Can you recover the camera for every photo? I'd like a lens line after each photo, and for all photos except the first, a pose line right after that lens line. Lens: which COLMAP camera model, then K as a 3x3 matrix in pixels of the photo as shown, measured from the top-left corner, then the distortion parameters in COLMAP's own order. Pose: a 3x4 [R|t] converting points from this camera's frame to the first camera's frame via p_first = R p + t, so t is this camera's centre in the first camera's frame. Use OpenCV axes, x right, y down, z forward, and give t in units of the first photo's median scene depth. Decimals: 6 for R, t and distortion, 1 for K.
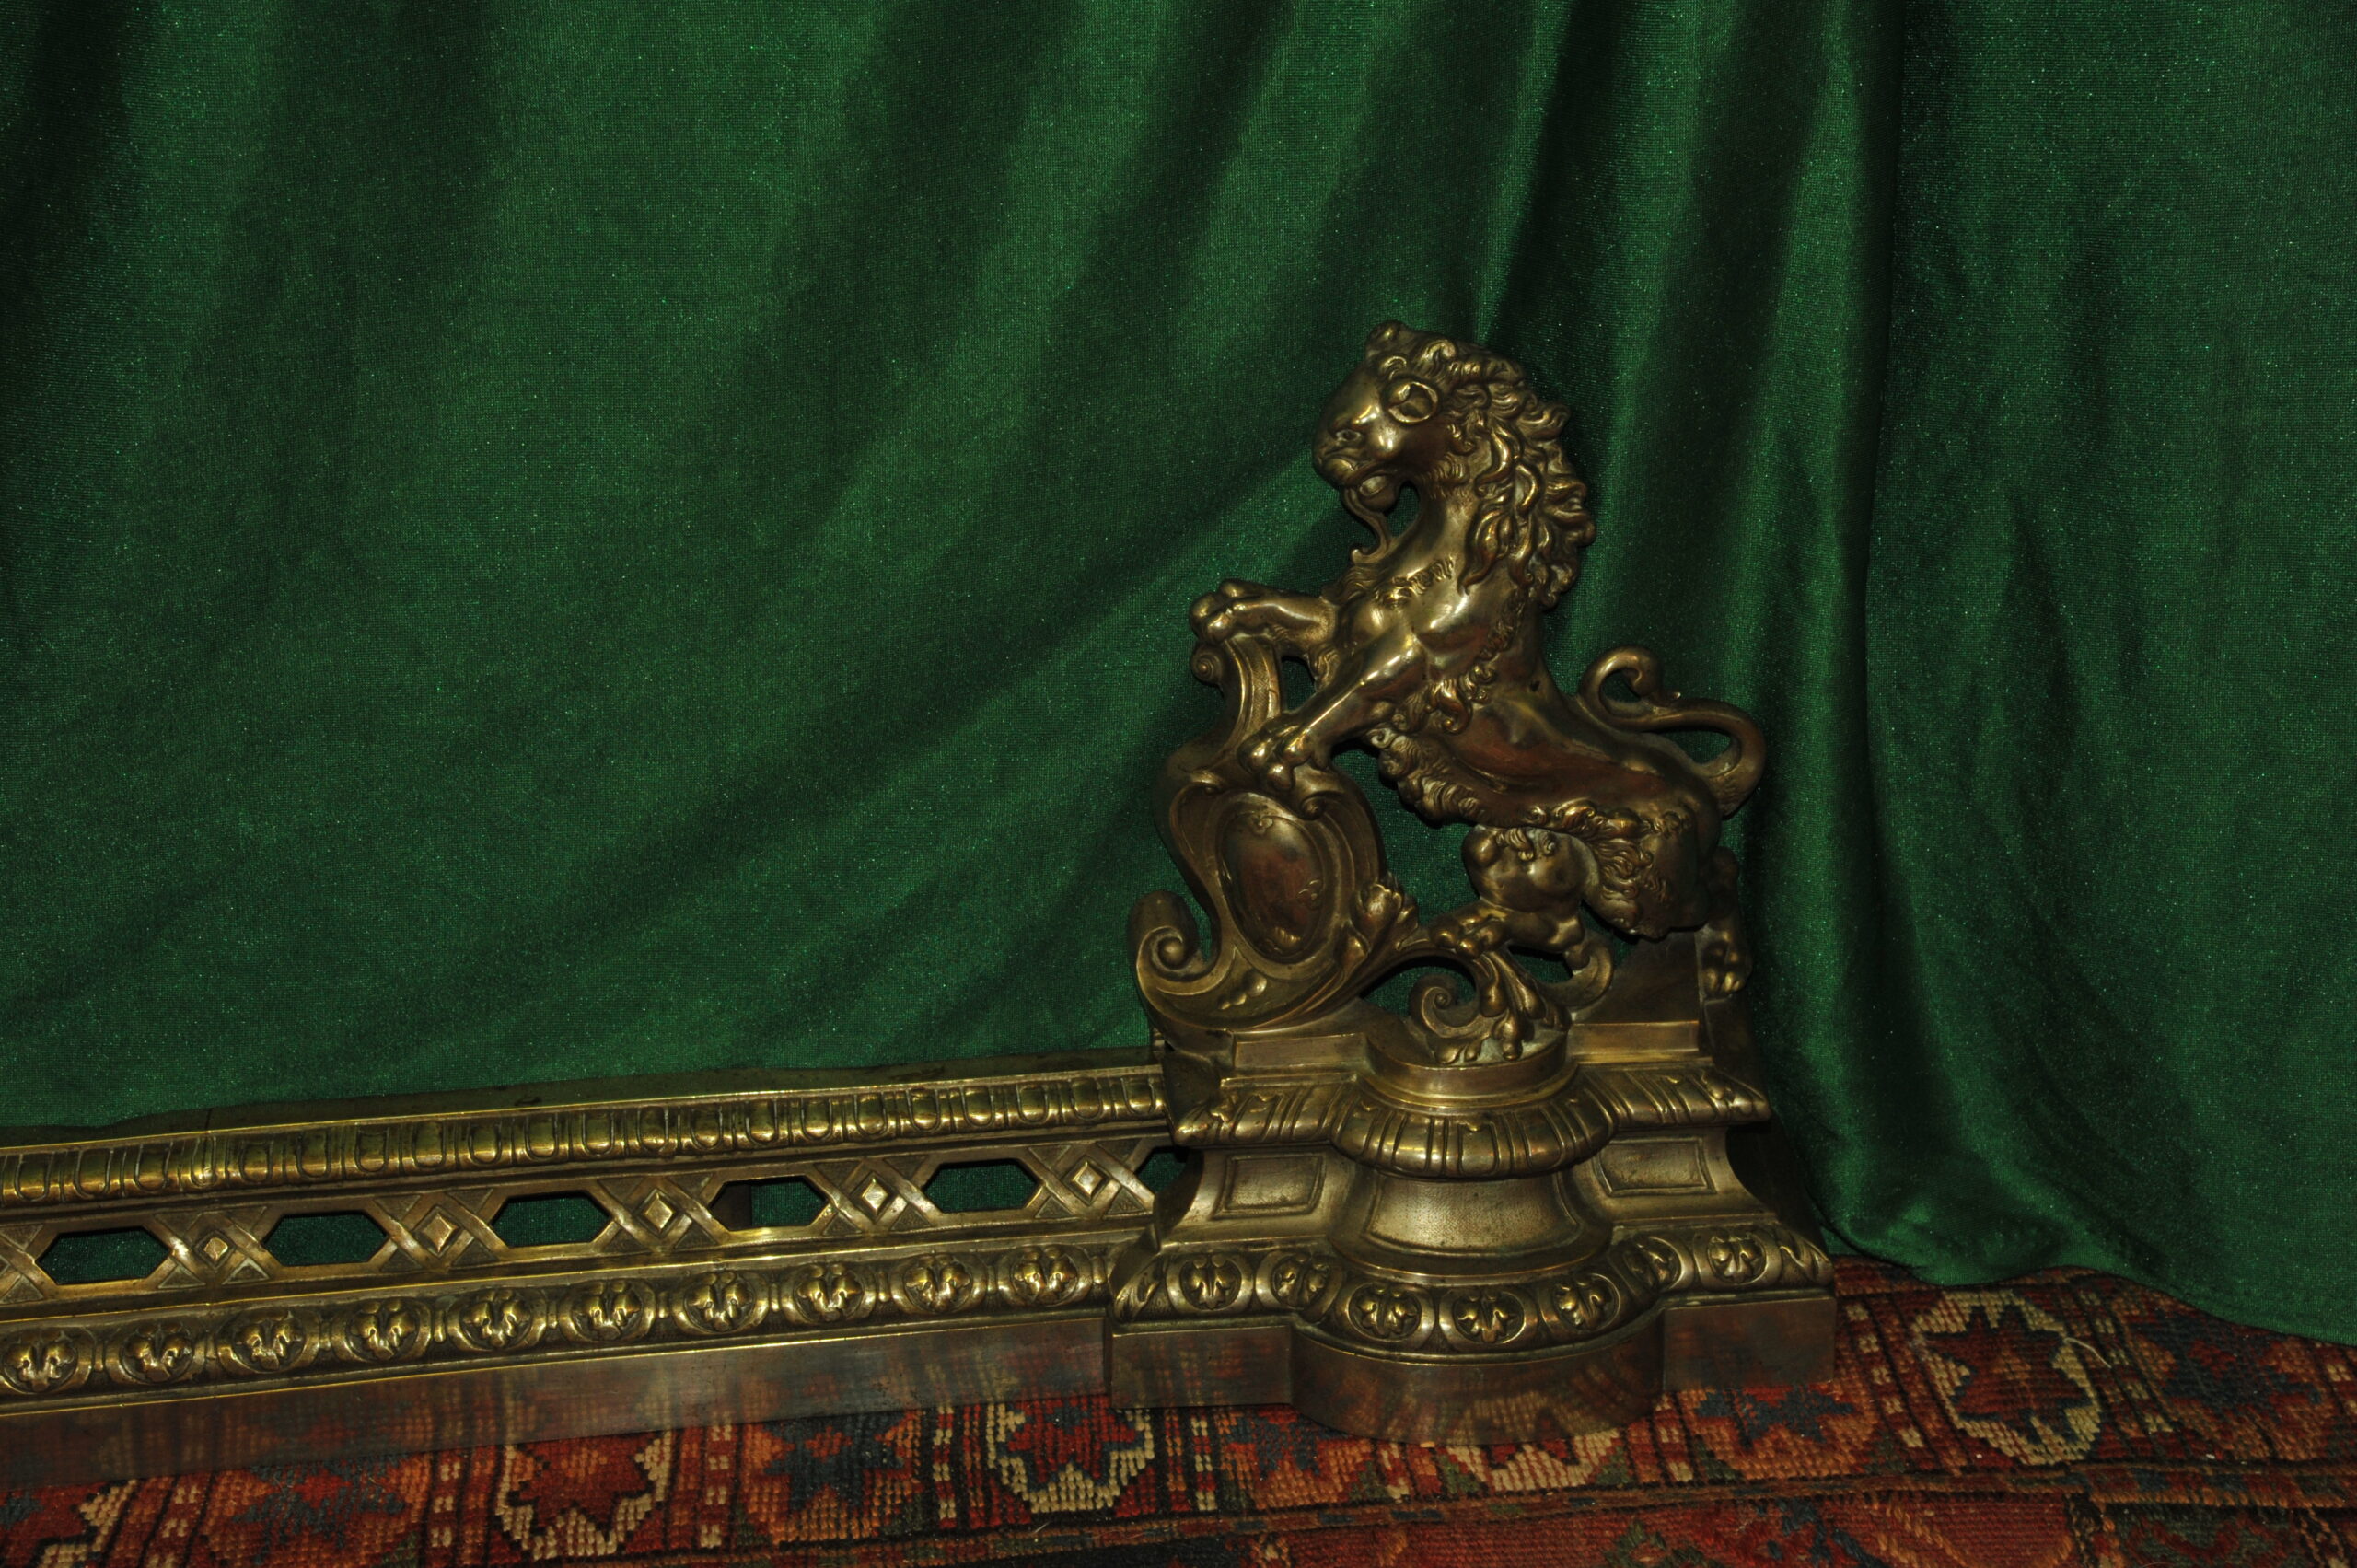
lens RADIAL K [[4417.8, 0, 1163.4], [0, 4417.8, 793.4], [0, 0, 1]] dist [0.321346, 0.000000]
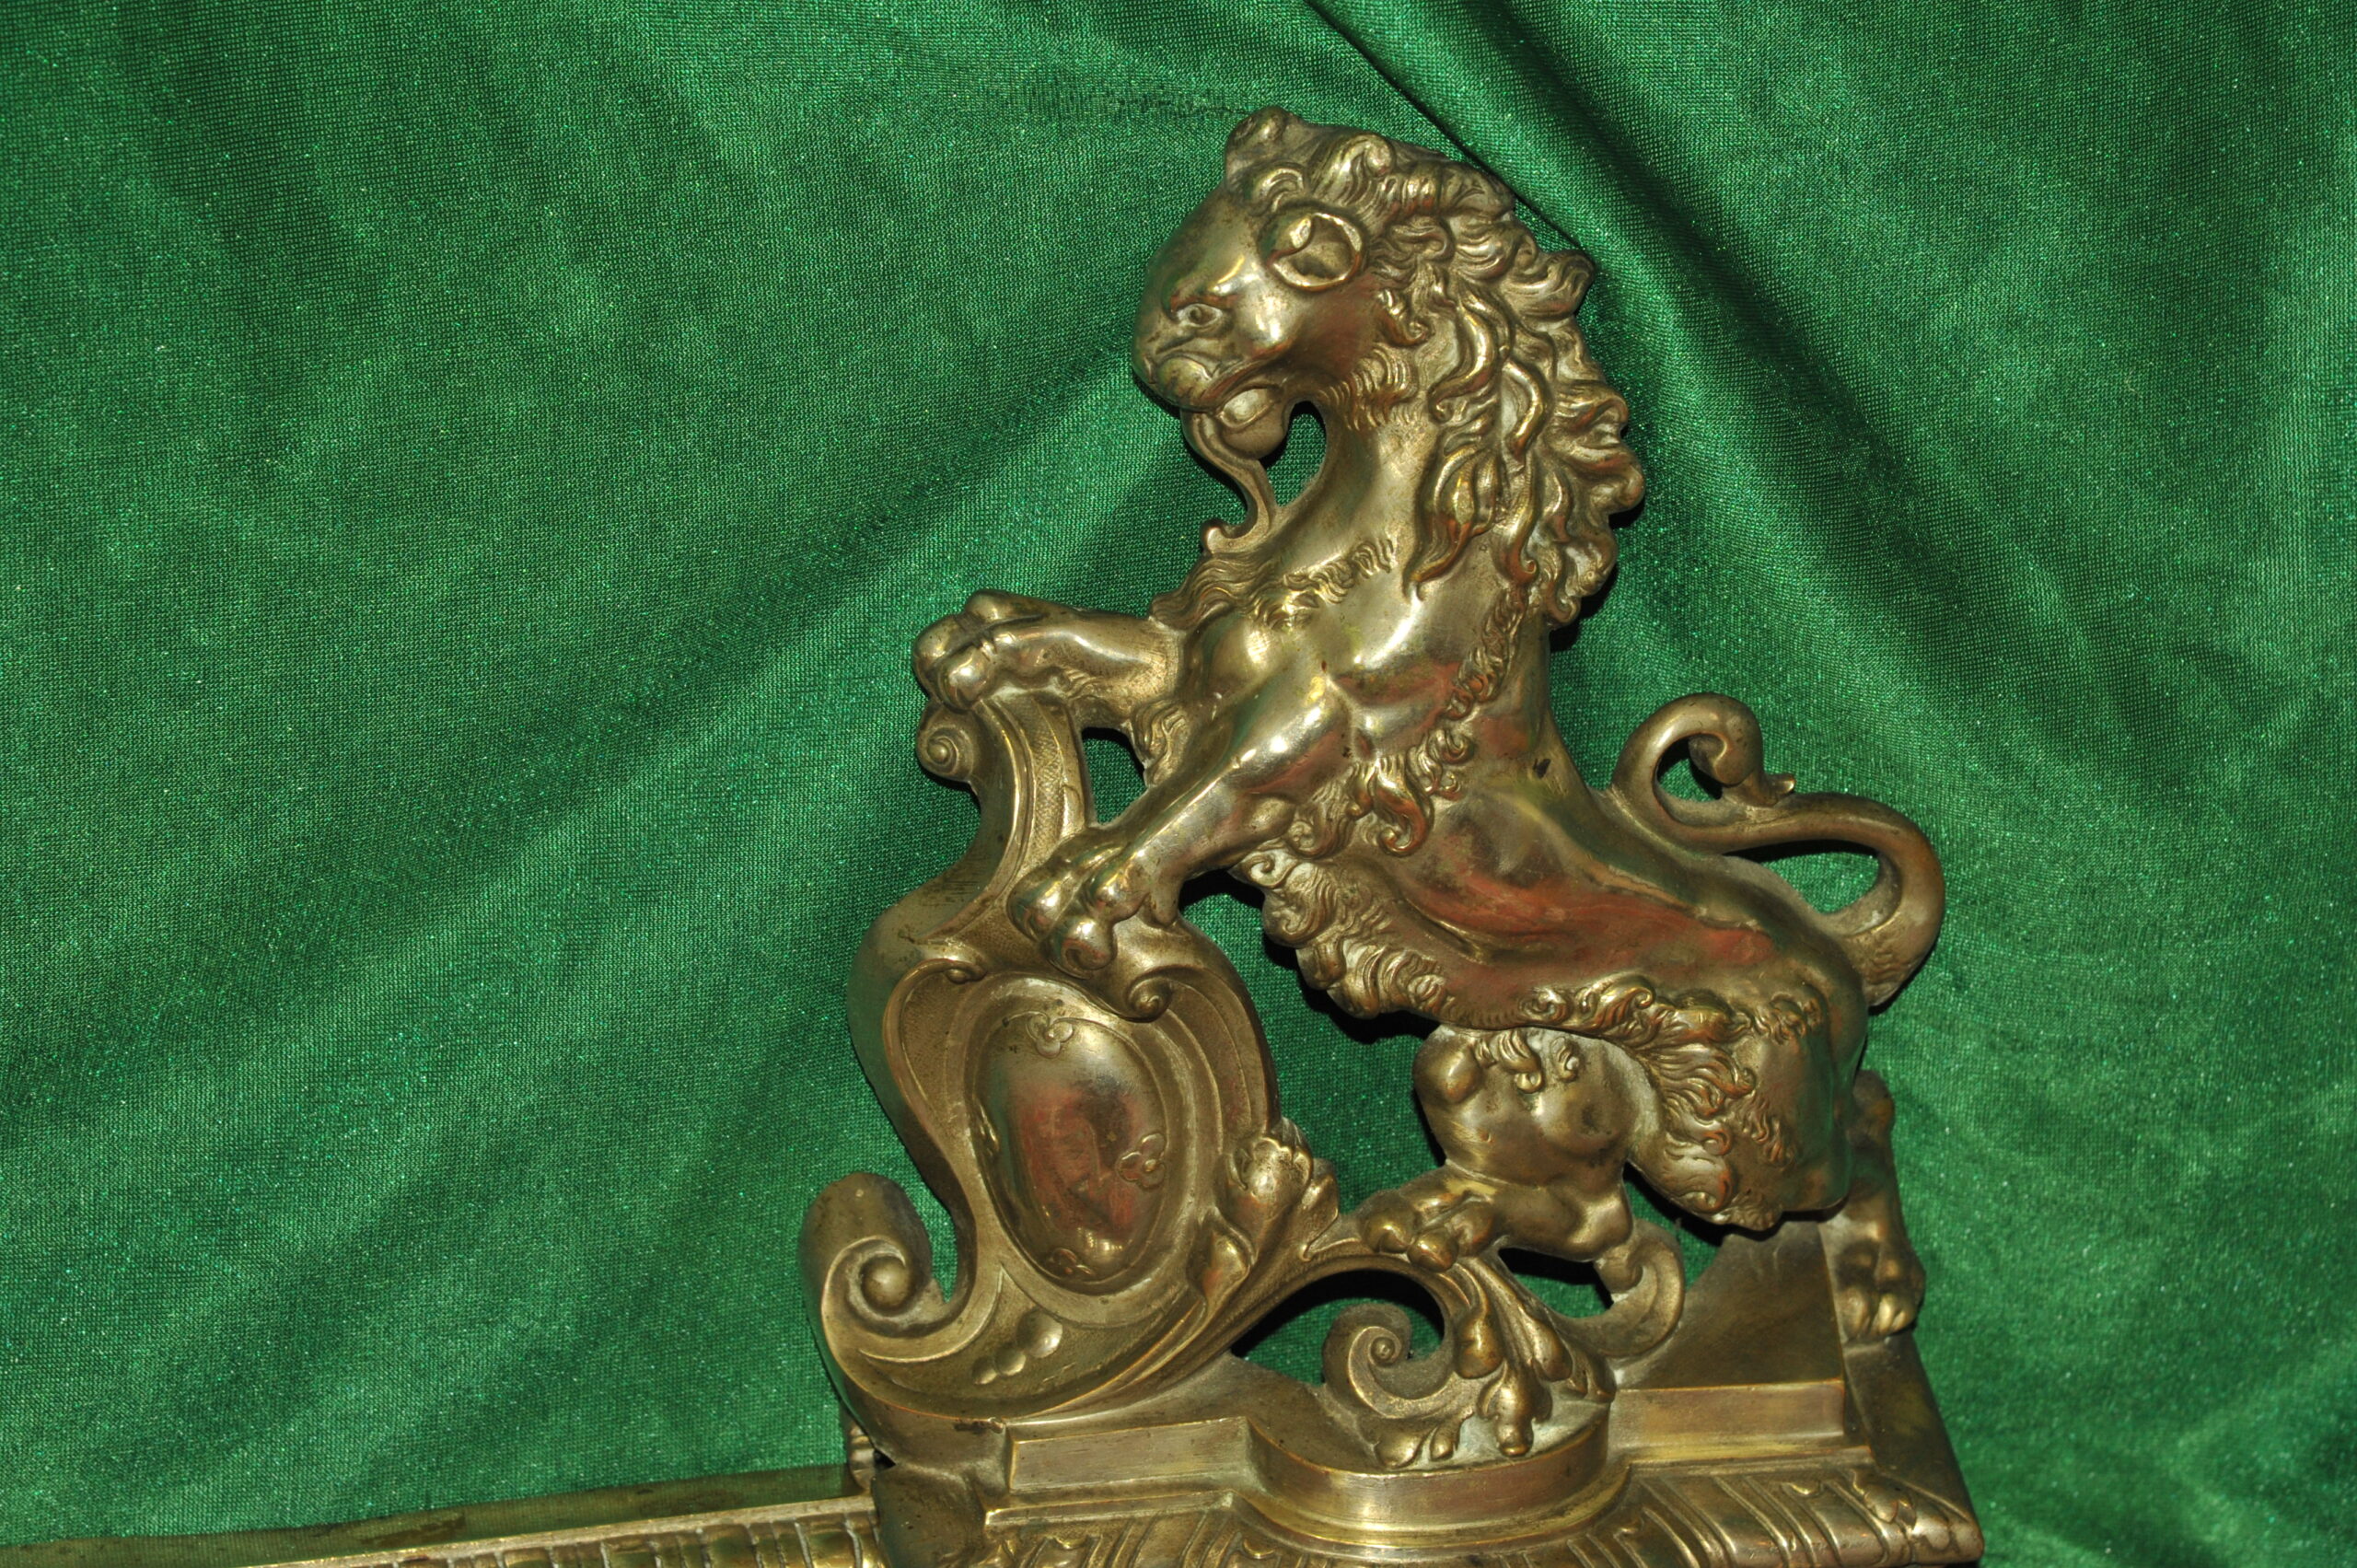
lens RADIAL K [[6996.0, 0, 1188.5], [0, 6996.0, 795.2], [0, 0, 1]] dist [0.815597, 0.000000]
pose [[0.996296, -0.023701, 0.082657, -0.031981], [0.029388, 0.997233, -0.068283, 0.036900], [-0.080810, 0.070459, 0.994236, 0.127623]]
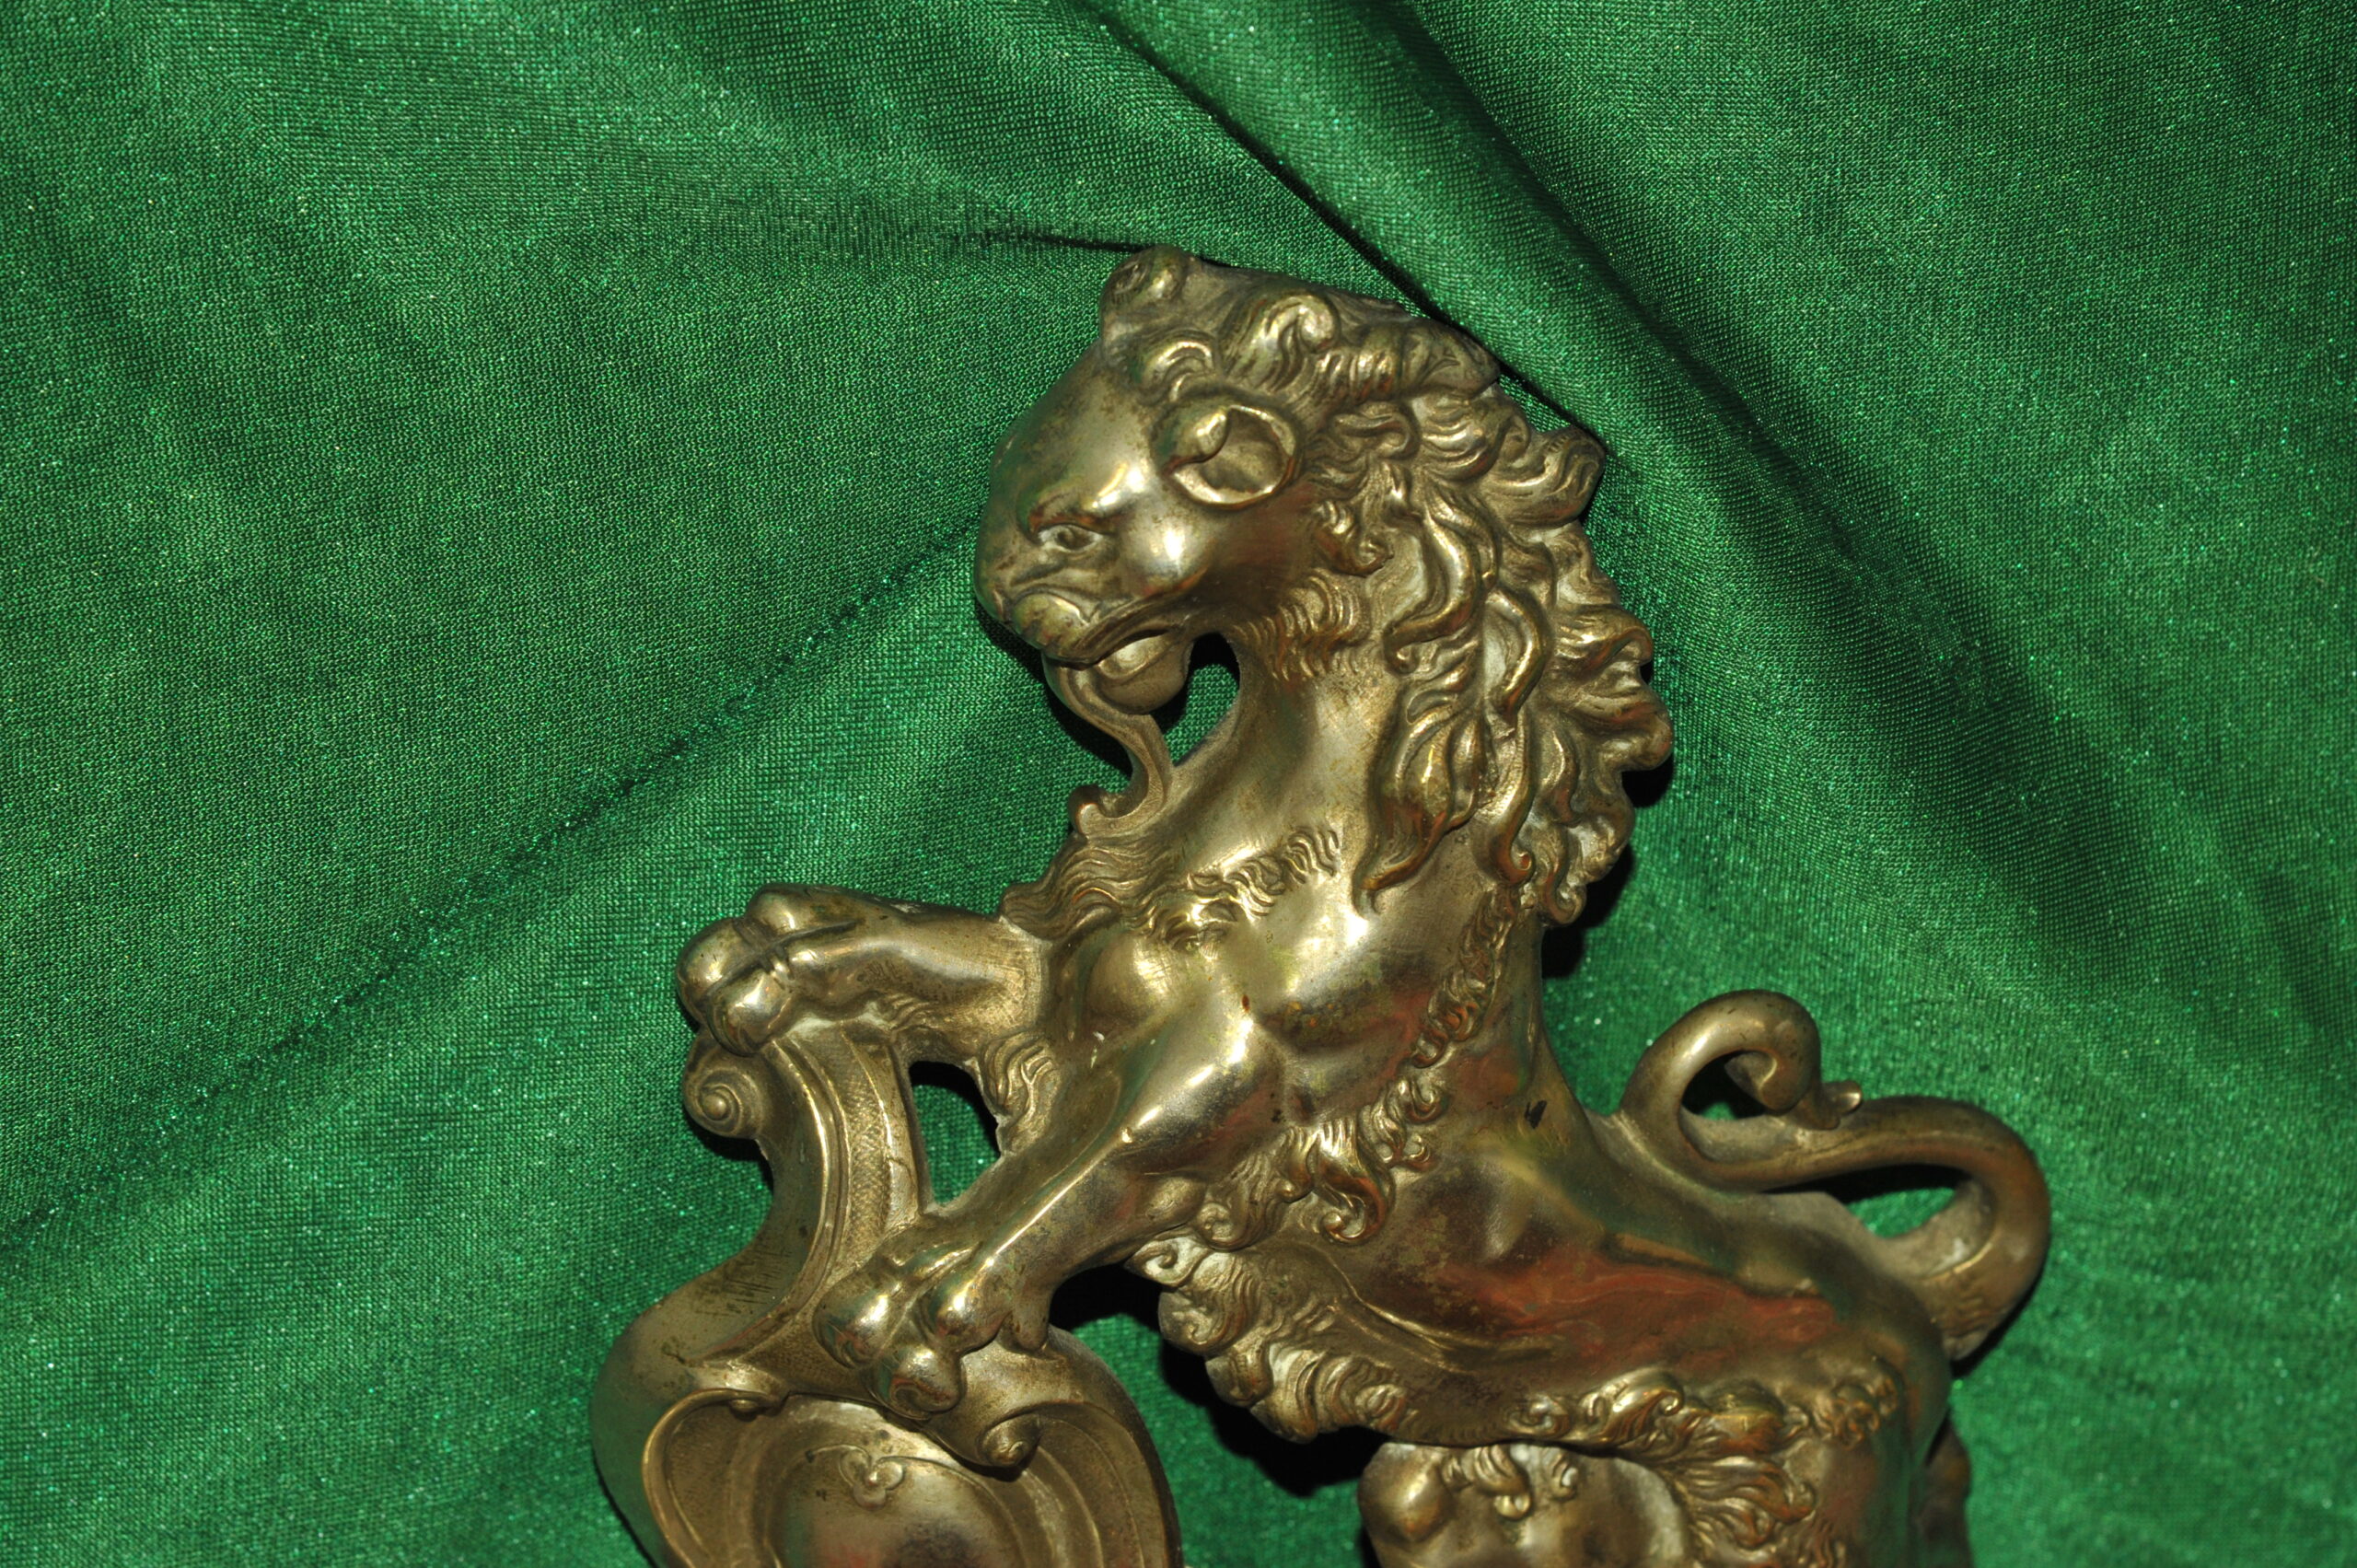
lens RADIAL K [[6996.0, 0, 1212.6], [0, 6996.0, 817.6], [0, 0, 1]] dist [0.815597, 0.000000]
pose [[0.989569, -0.050324, 0.134987, -0.031155], [0.046233, 0.998376, 0.033281, -0.072730], [-0.136442, -0.026693, 0.990288, 0.352459]]
